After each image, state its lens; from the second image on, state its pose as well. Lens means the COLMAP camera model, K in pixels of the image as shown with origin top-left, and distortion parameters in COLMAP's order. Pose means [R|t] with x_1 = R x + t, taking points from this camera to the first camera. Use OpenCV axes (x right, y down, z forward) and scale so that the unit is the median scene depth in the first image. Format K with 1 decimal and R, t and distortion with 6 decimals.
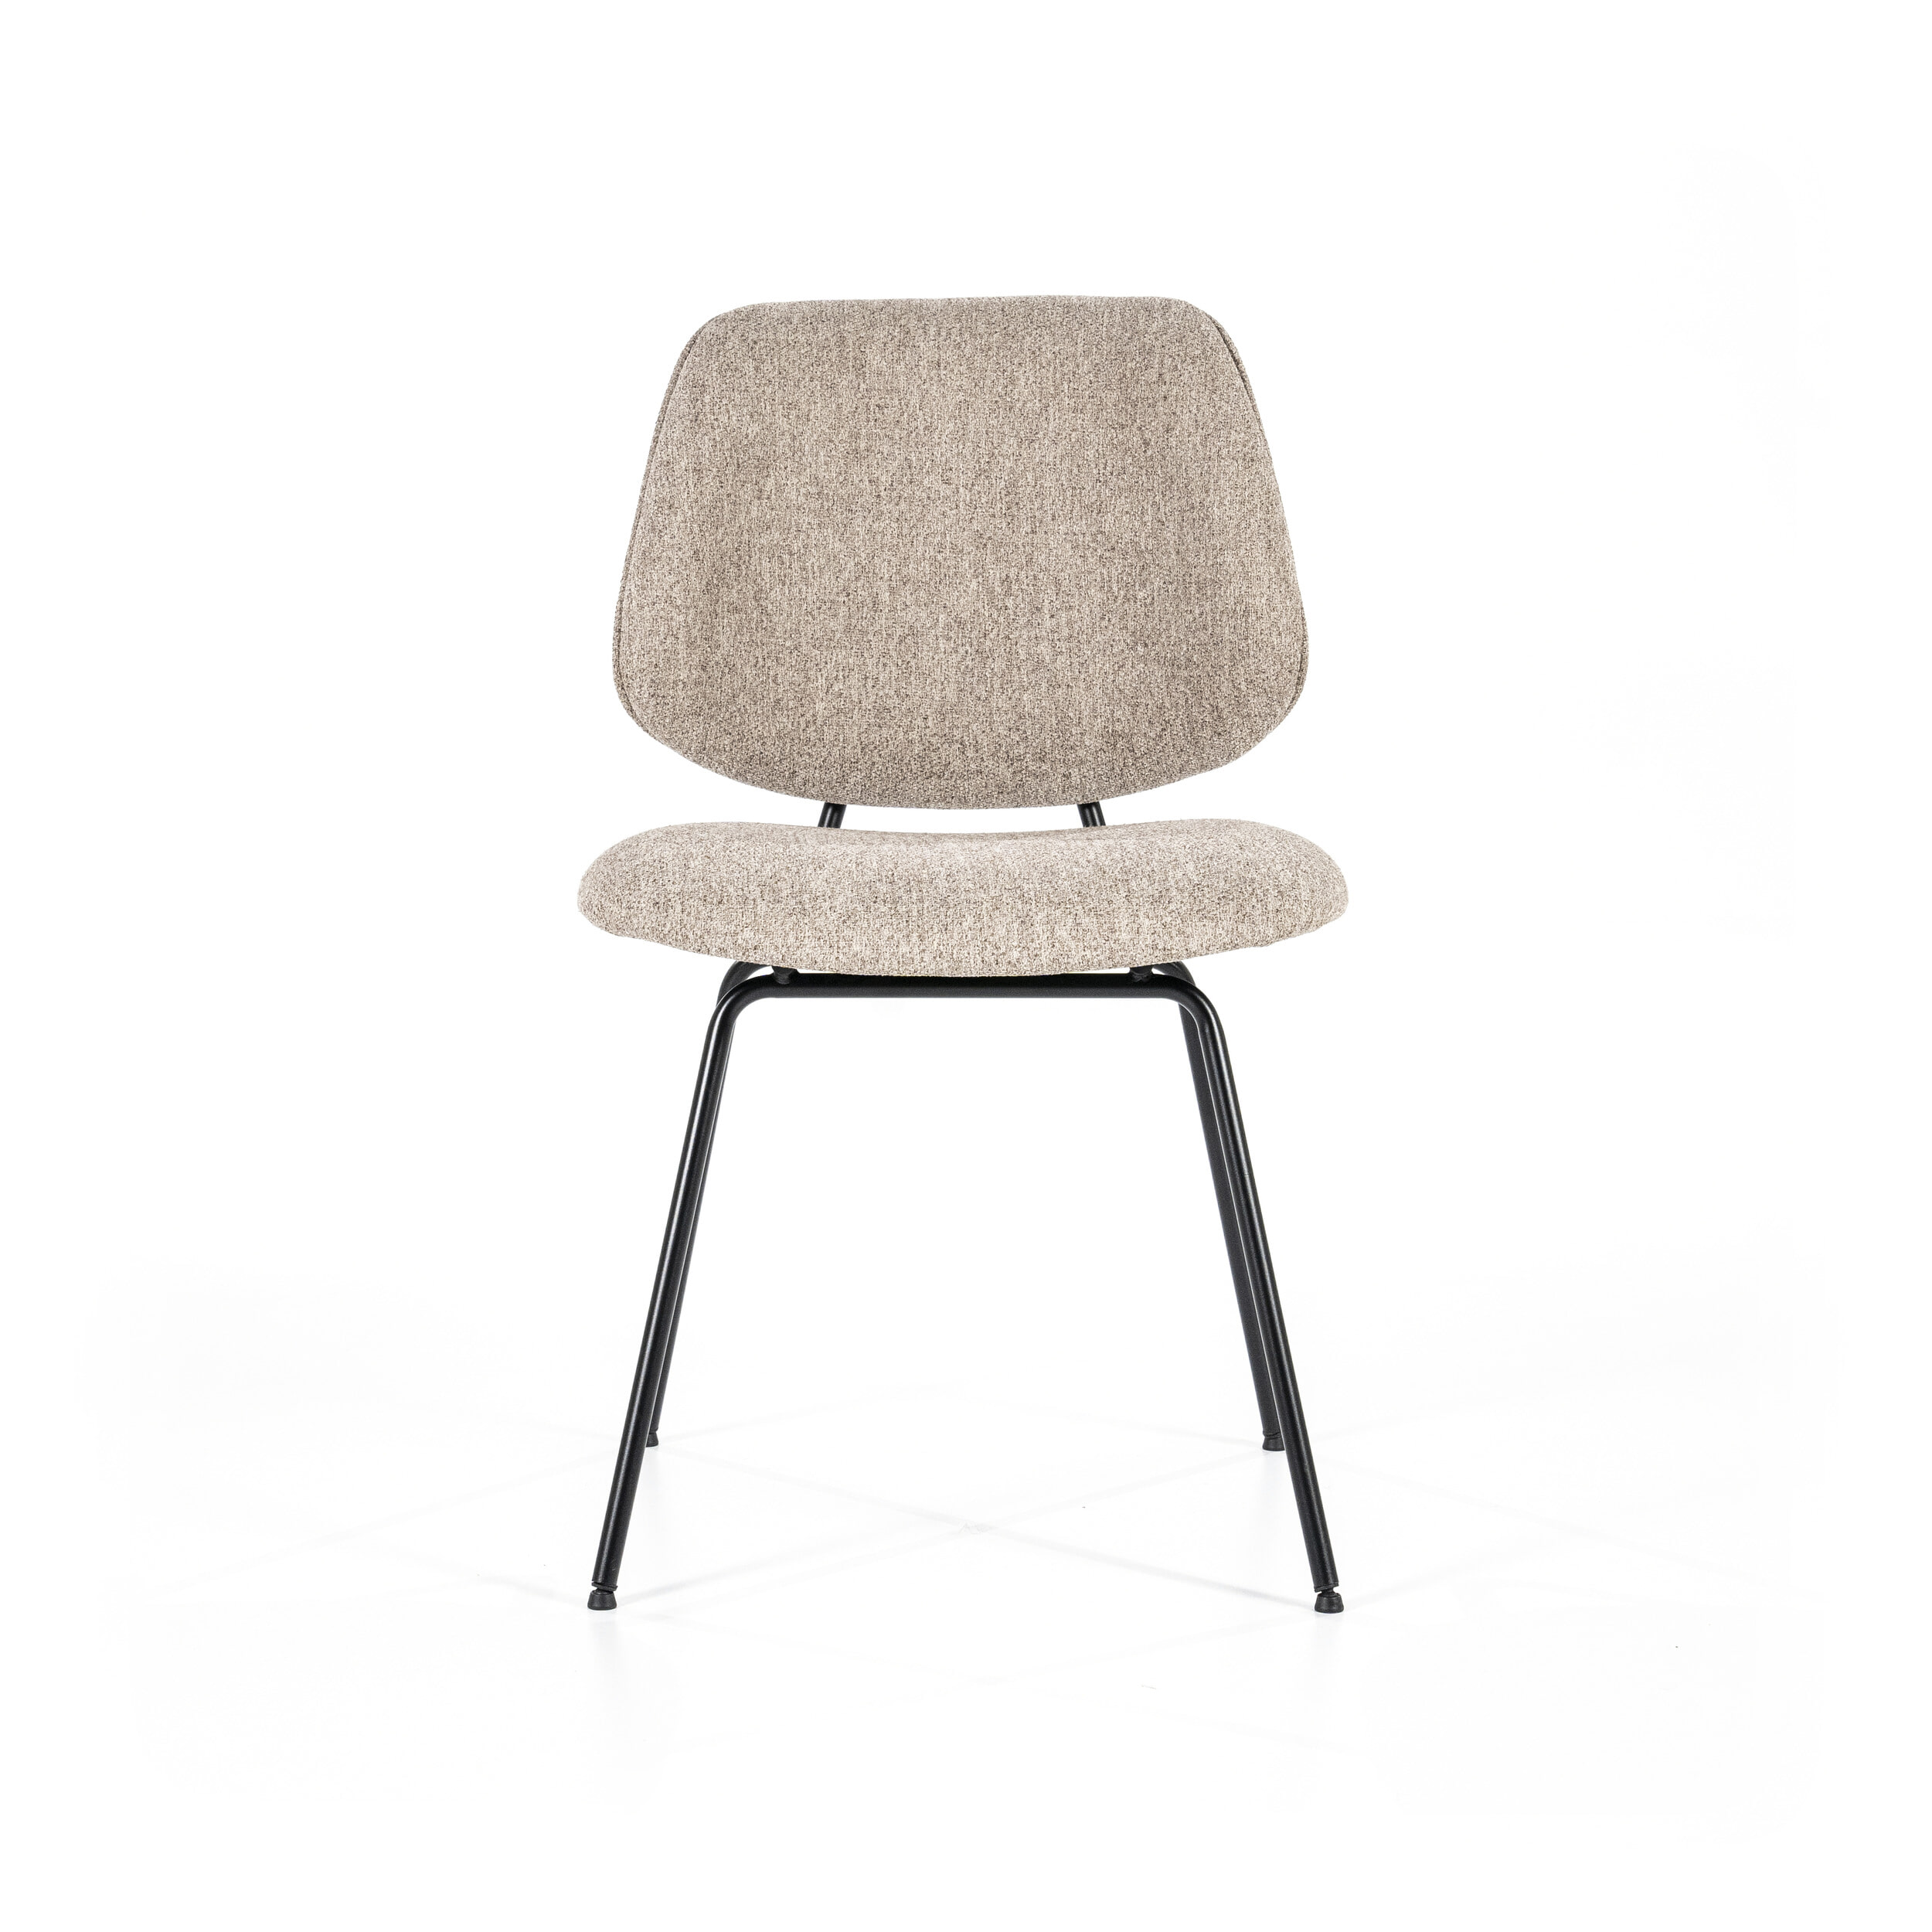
lens RADIAL K [[5550.1, 0, 930.5], [0, 5550.1, 966.3], [0, 0, 1]] dist [0.370408, -0.271959]
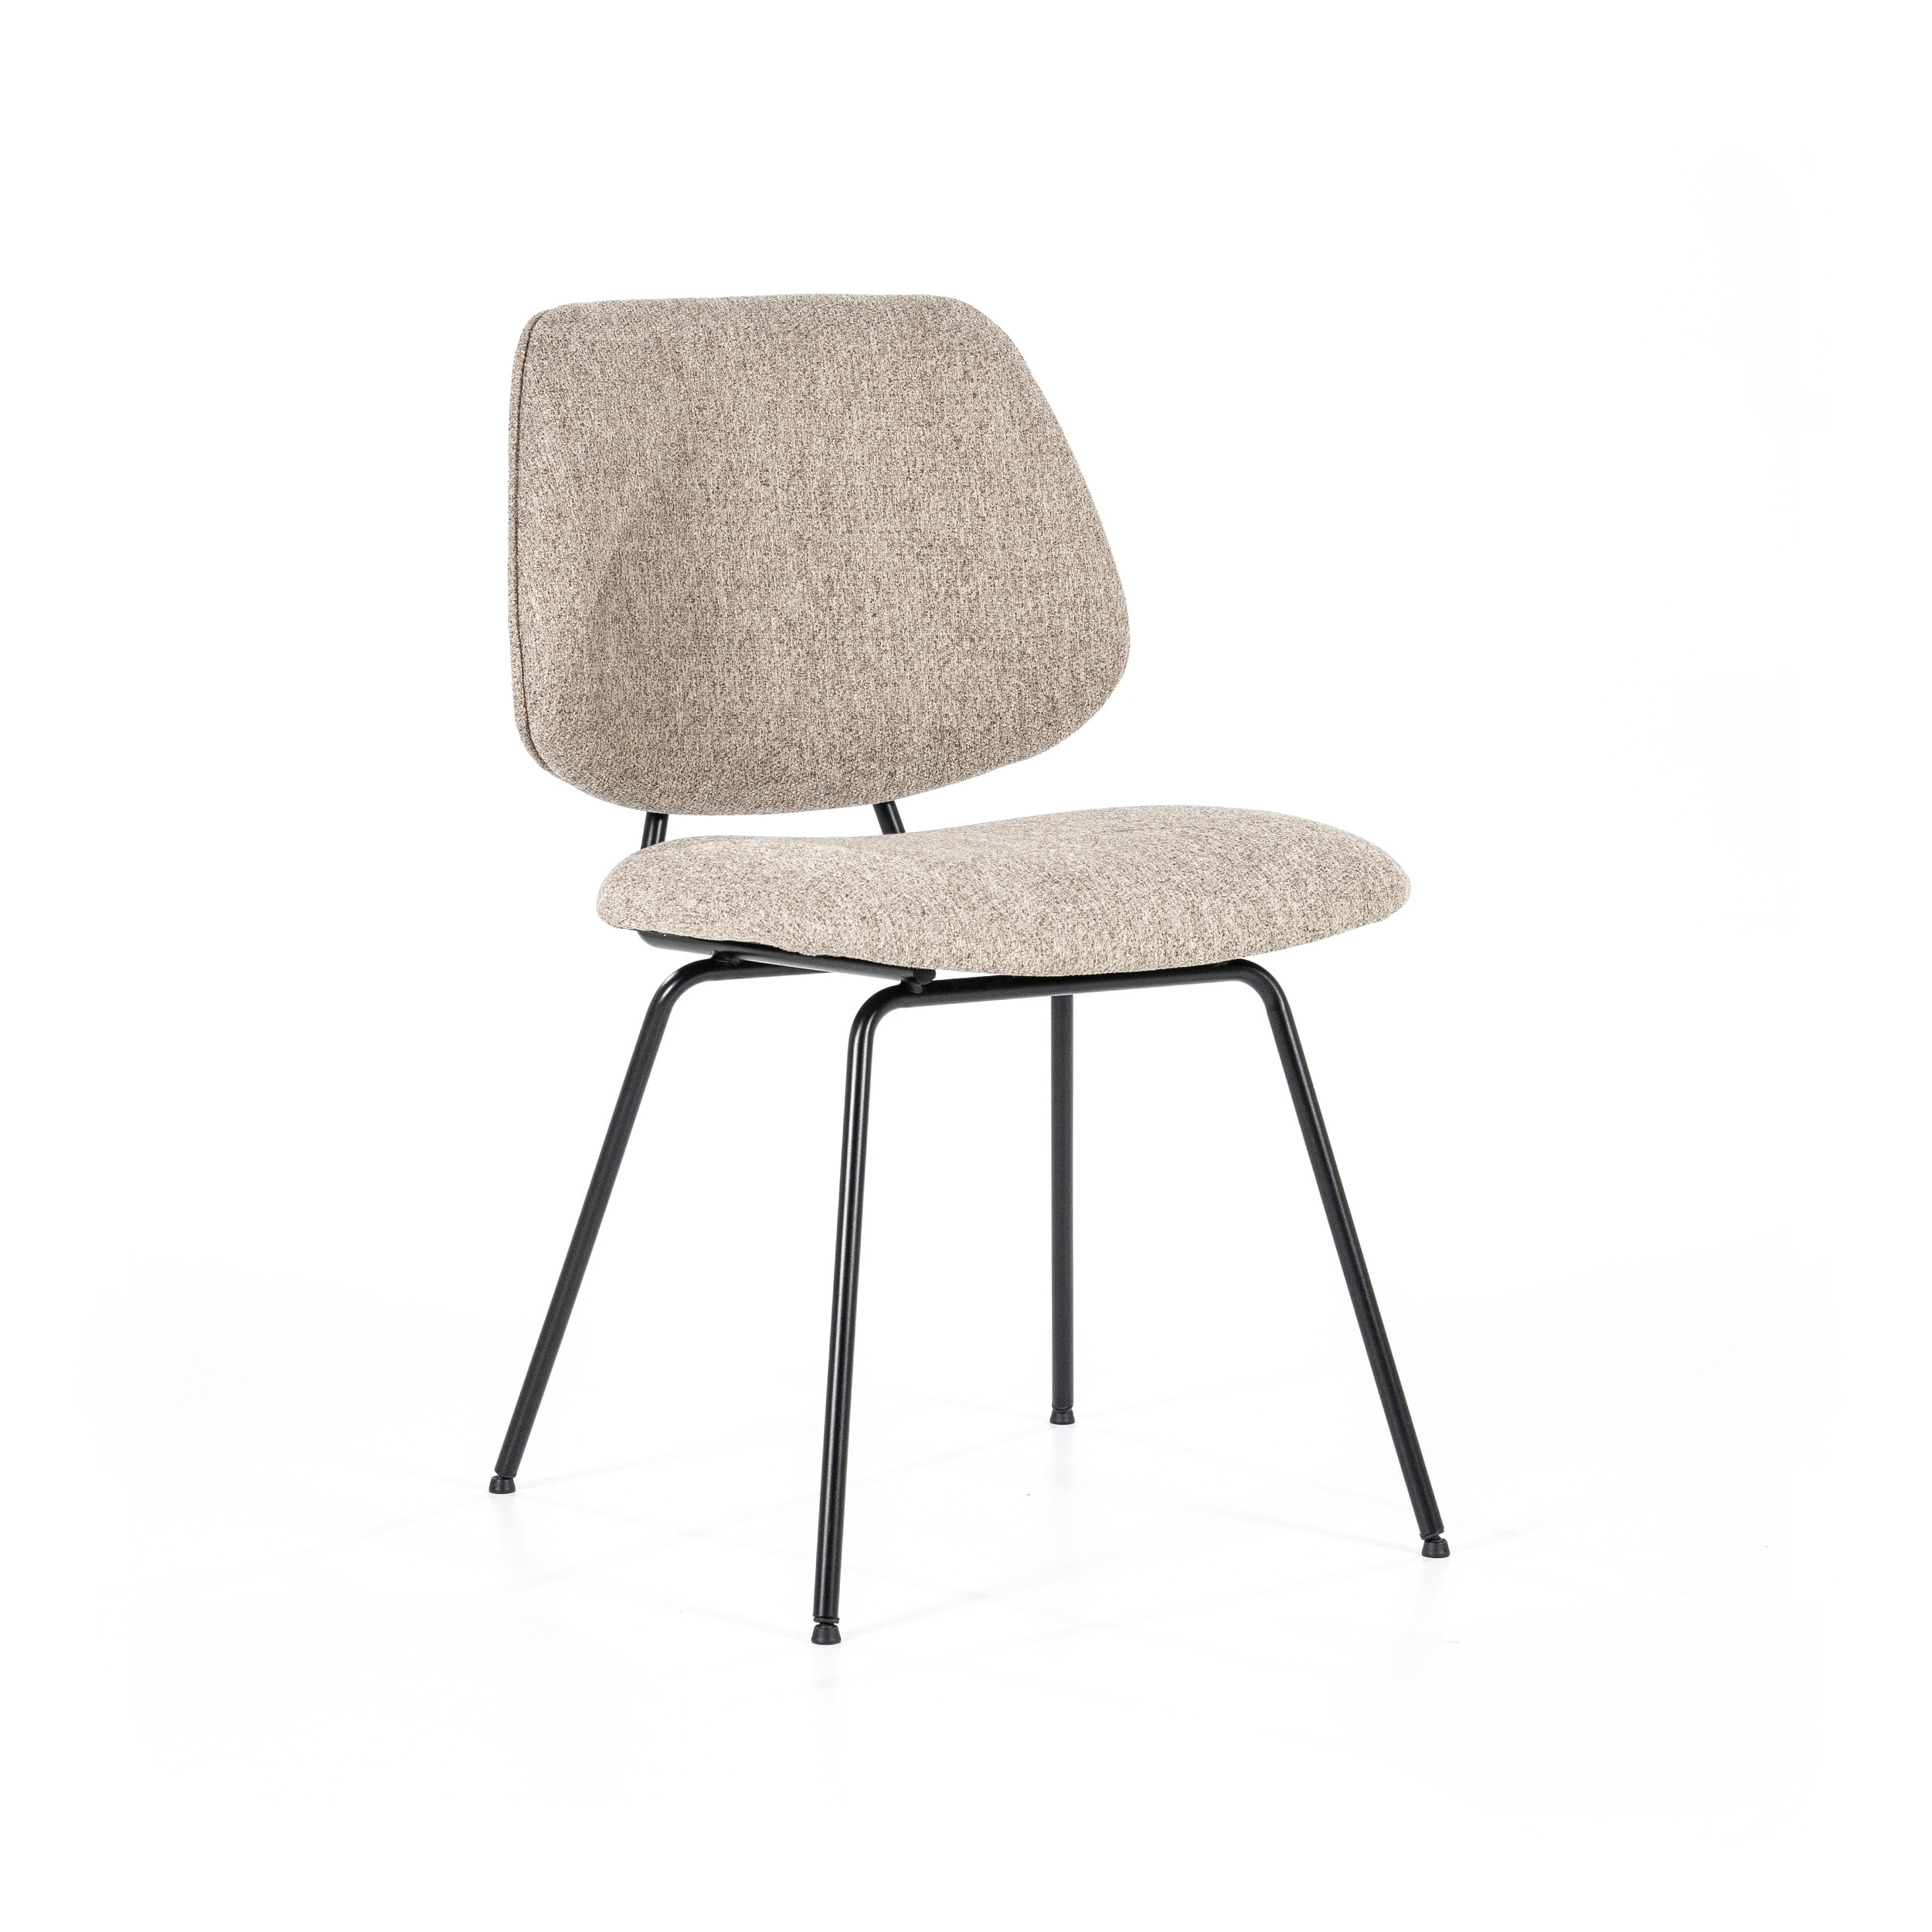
lens RADIAL K [[5550.1, 0, 930.5], [0, 5550.1, 966.3], [0, 0, 1]] dist [0.370408, -0.271959]
pose [[0.866446, -0.068704, 0.494521, -0.468489], [0.067399, 0.997516, 0.020495, -0.019791], [-0.494700, 0.015573, 0.868924, 0.127670]]
